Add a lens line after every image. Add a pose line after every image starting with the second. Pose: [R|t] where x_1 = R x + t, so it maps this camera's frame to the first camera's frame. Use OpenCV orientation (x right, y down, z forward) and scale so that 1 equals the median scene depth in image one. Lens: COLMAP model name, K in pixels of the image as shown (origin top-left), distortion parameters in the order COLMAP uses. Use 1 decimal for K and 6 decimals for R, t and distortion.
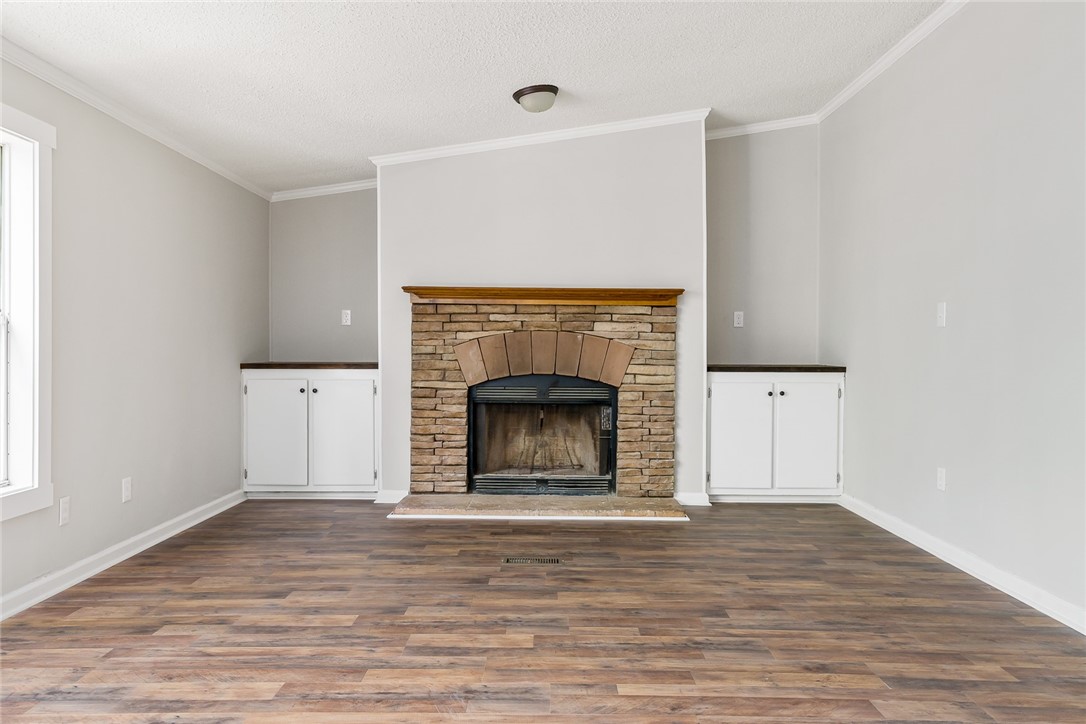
lens RADIAL K [[816.4, 0, 541.0], [0, 816.4, 367.1], [0, 0, 1]] dist [0.006808, 0.006582]
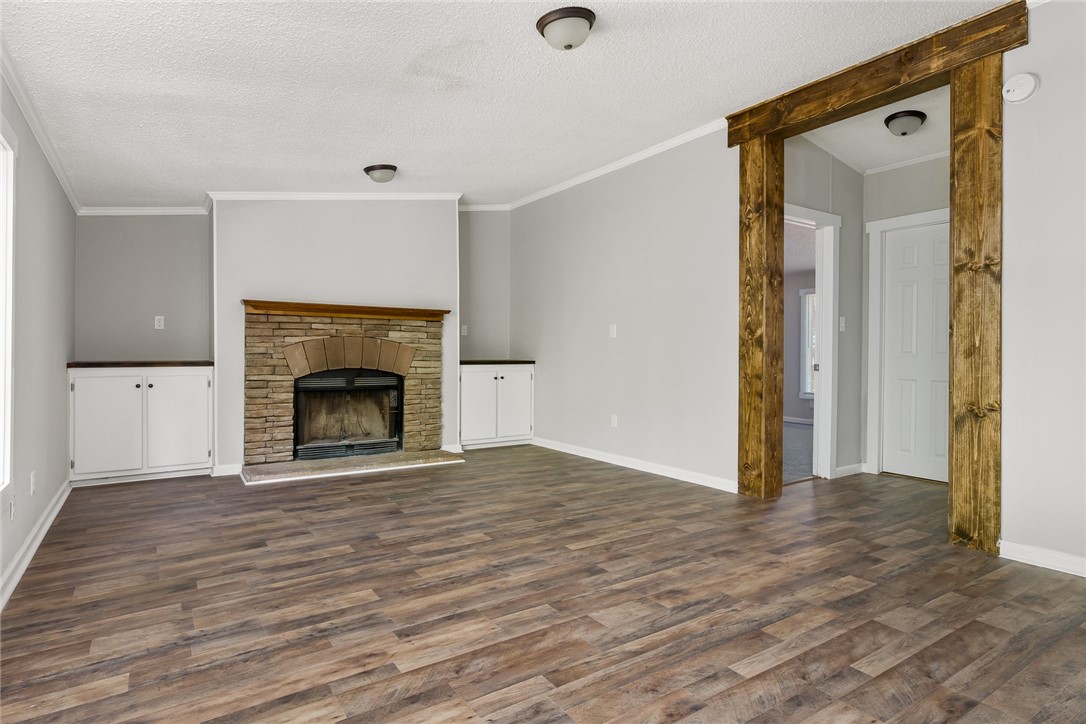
lens RADIAL K [[587.7, 0, 546.6], [0, 587.7, 359.5], [0, 0, 1]] dist [-0.003376, 0.000516]
pose [[0.825280, -0.008709, 0.564657, -0.369704], [0.011767, 0.999929, -0.001777, -0.000268], [-0.564602, 0.008111, 0.825324, 0.001065]]
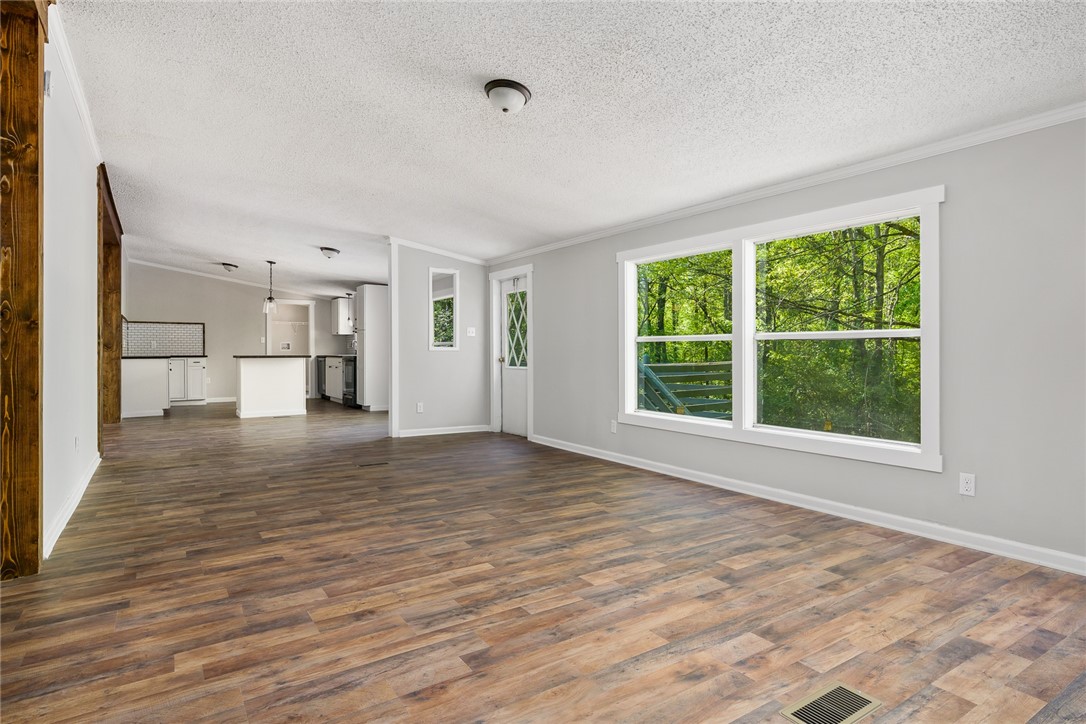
lens RADIAL K [[587.7, 0, 544.5], [0, 587.7, 357.5], [0, 0, 1]] dist [-0.003376, 0.000516]
pose [[-0.827784, -0.006344, -0.561012, 0.374059], [-0.021076, 0.999582, 0.019795, -0.017837], [0.560651, 0.028210, -0.827571, 1.147369]]
